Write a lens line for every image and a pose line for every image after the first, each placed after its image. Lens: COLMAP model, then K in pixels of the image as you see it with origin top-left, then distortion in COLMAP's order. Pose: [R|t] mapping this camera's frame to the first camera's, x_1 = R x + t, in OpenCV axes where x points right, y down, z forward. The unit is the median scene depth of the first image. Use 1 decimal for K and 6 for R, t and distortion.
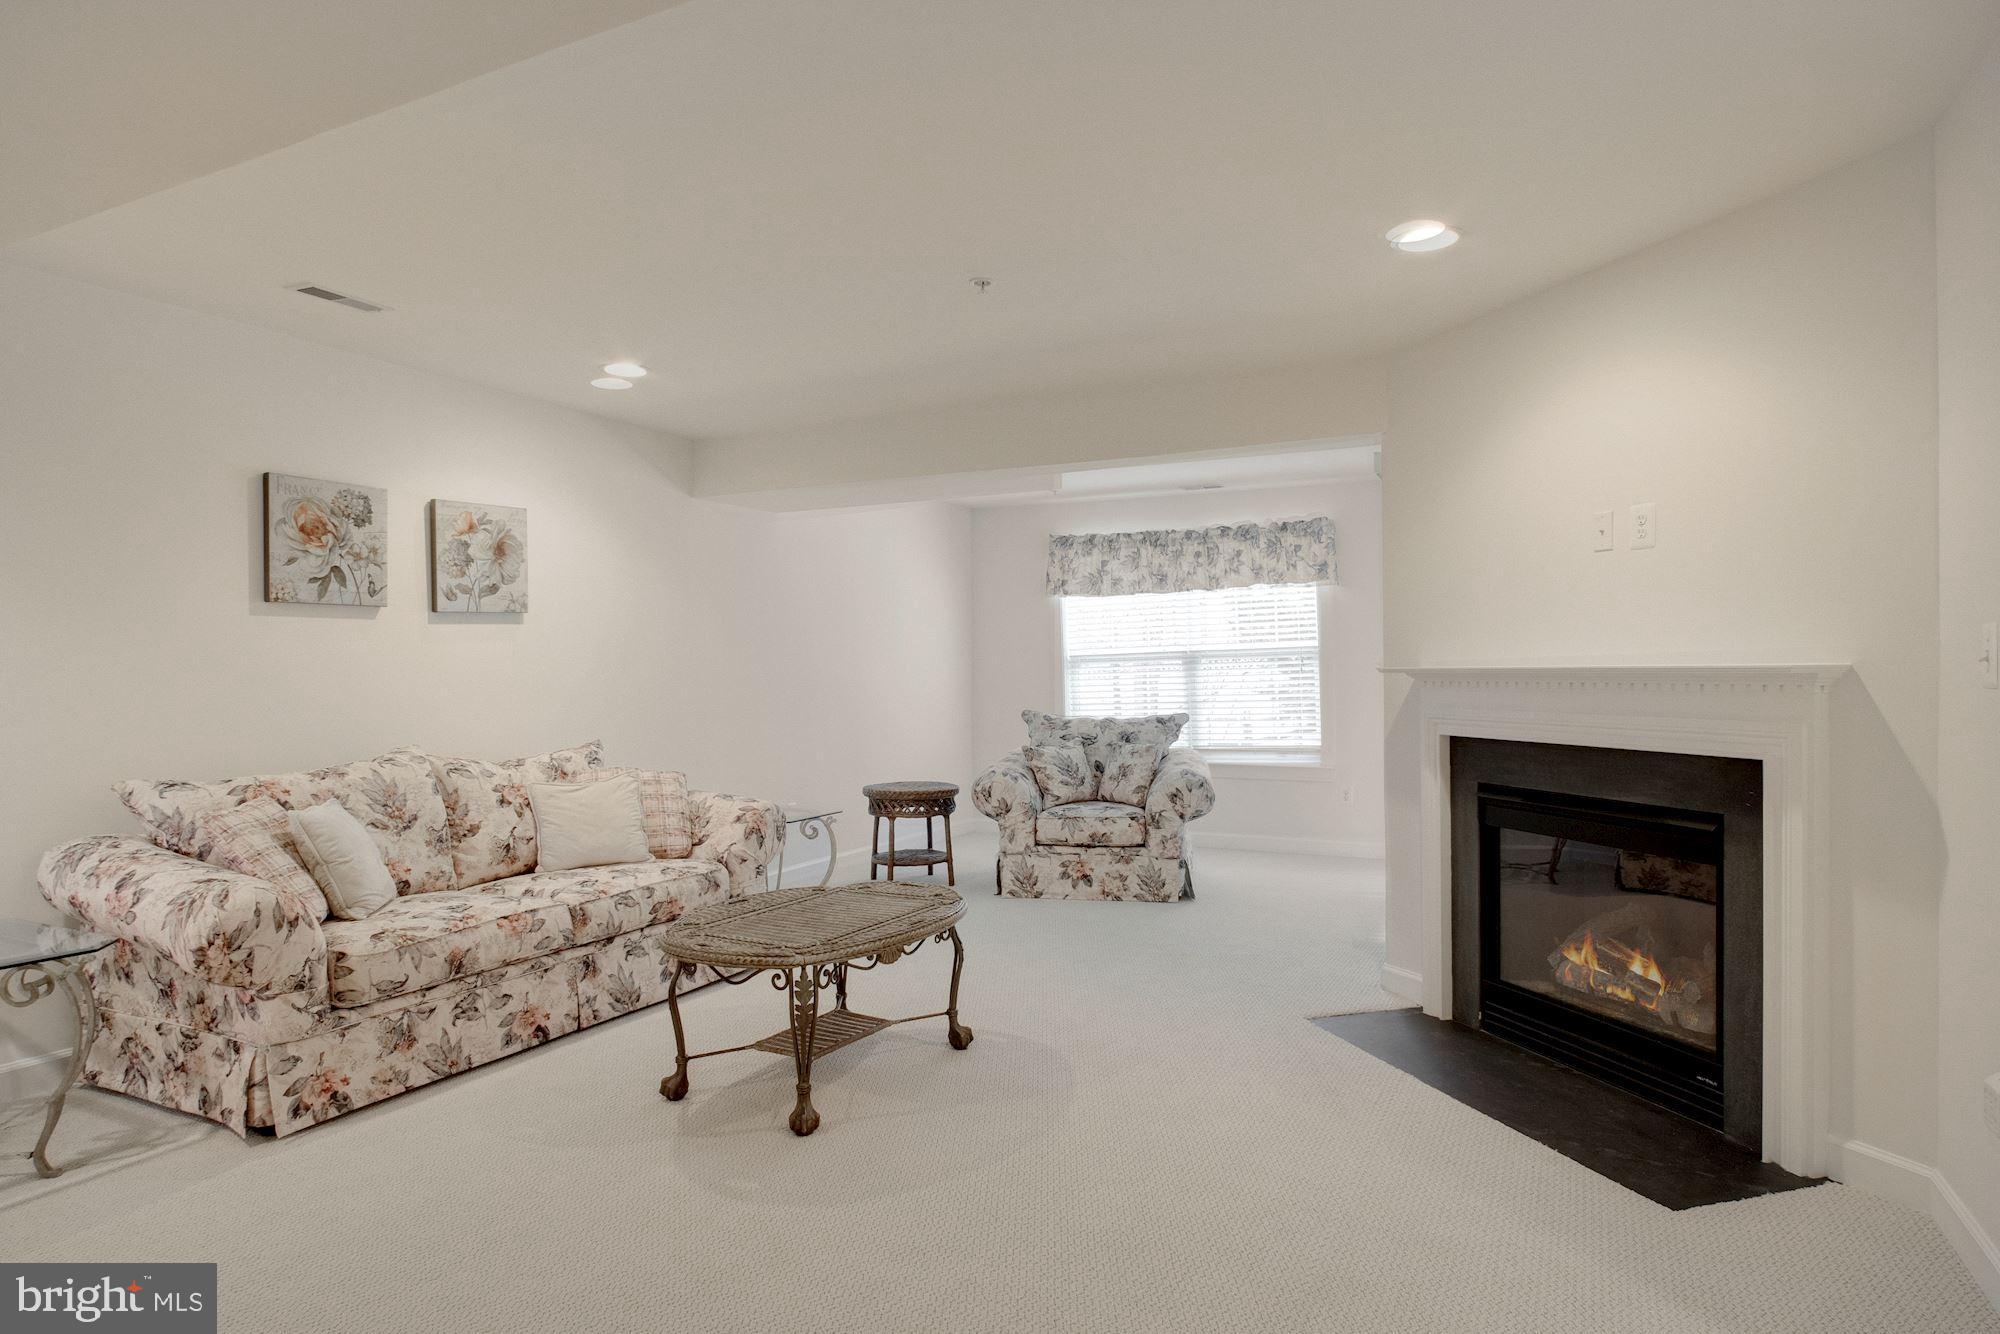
lens RADIAL K [[1082.8, 0, 1002.0], [0, 1082.8, 657.5], [0, 0, 1]] dist [-0.022203, 0.000587]
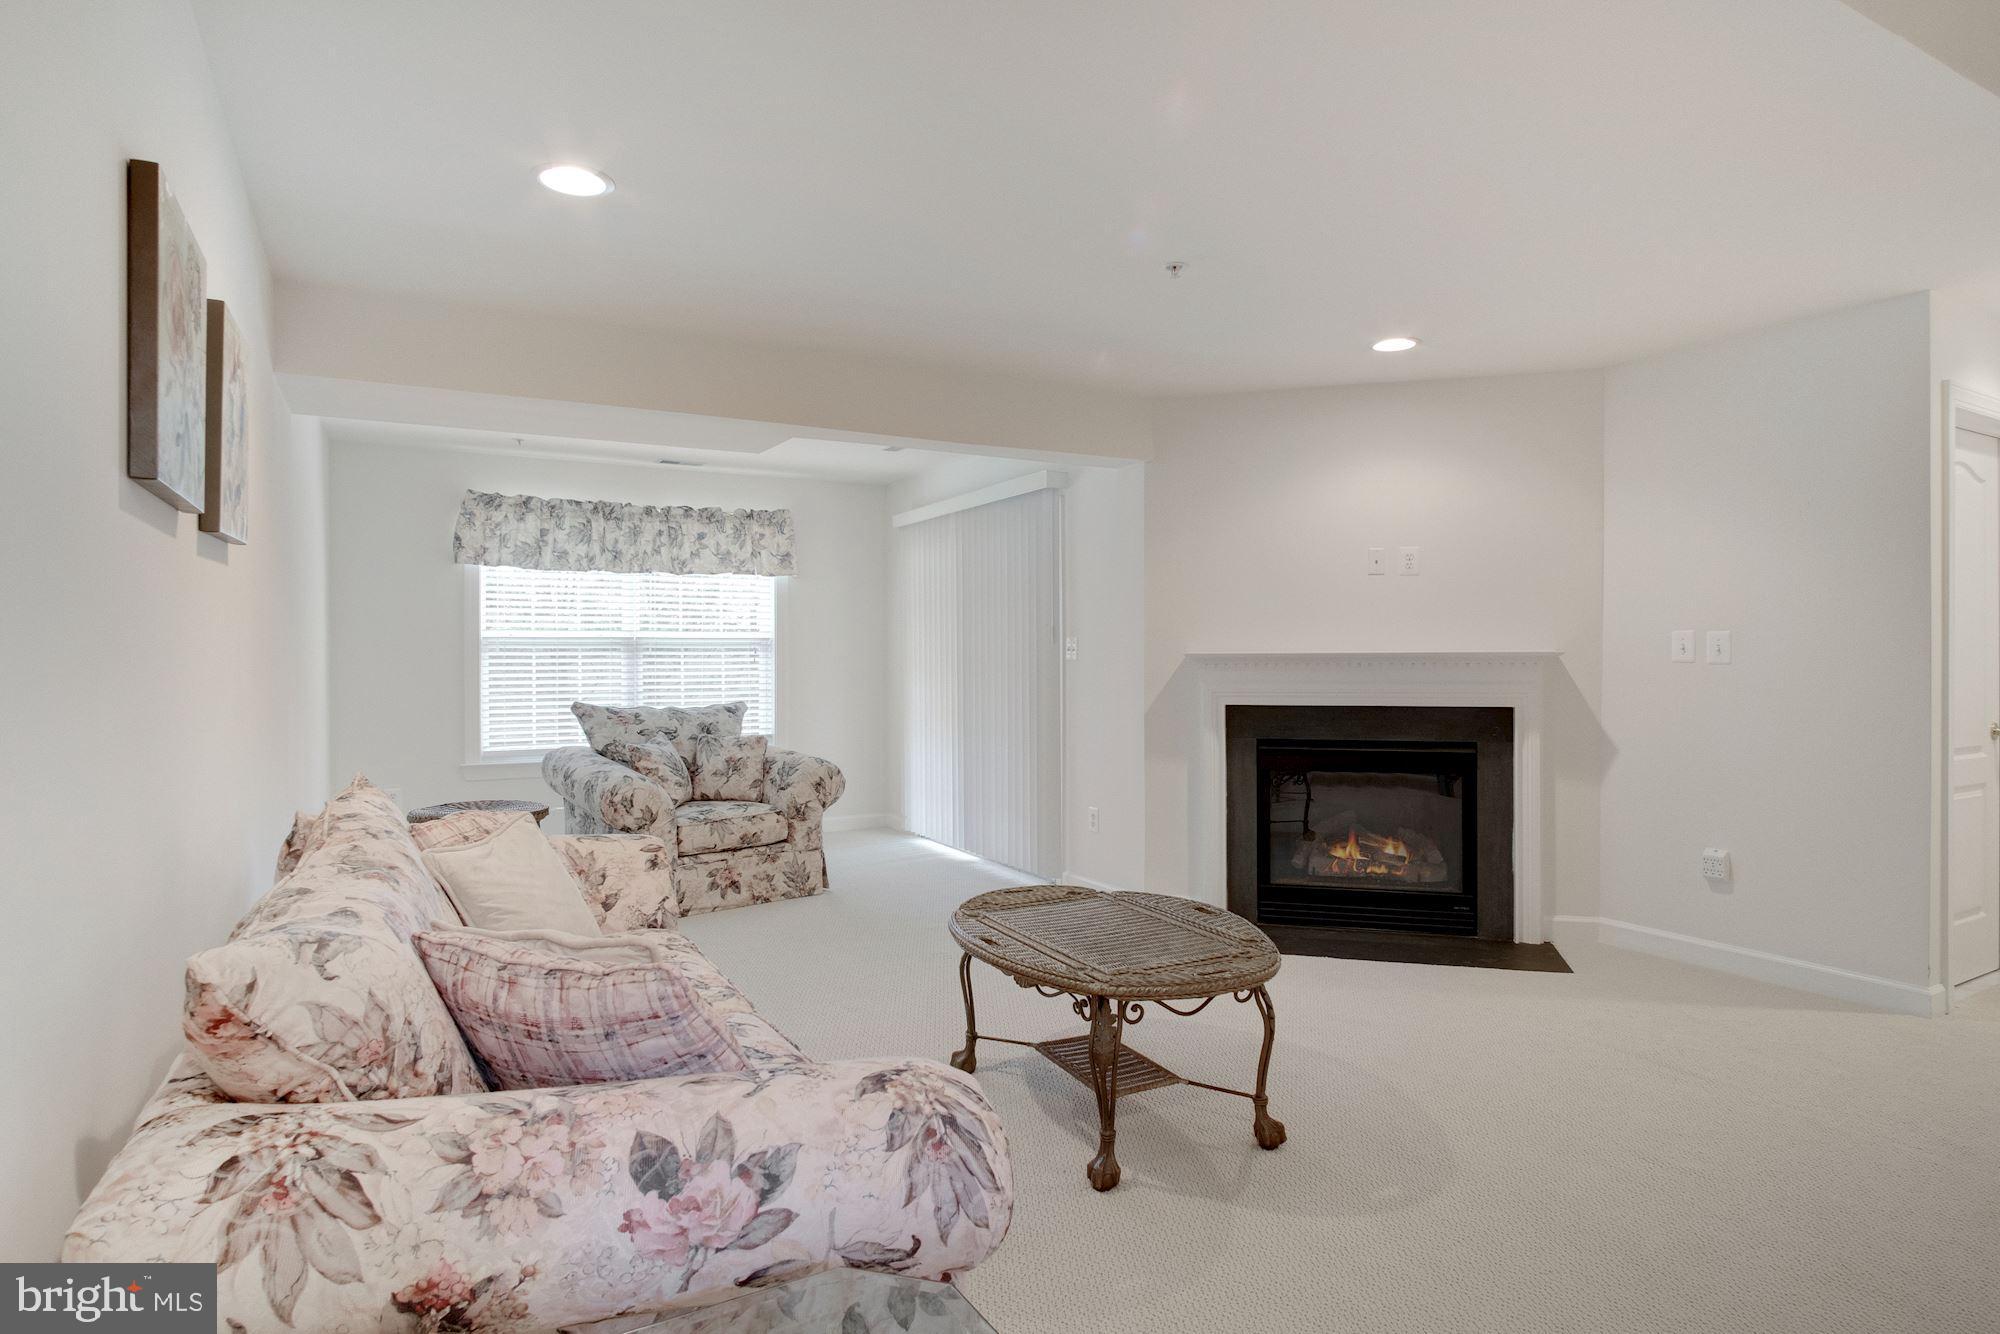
lens RADIAL K [[1036.8, 0, 1000.0], [0, 1036.8, 667.0], [0, 0, 1]] dist [-0.049398, 0.000535]
pose [[0.588899, -0.000952, 0.808206, -0.486792], [-0.011407, 0.999890, 0.009490, 0.011293], [-0.808126, -0.014808, 0.588823, 0.316433]]
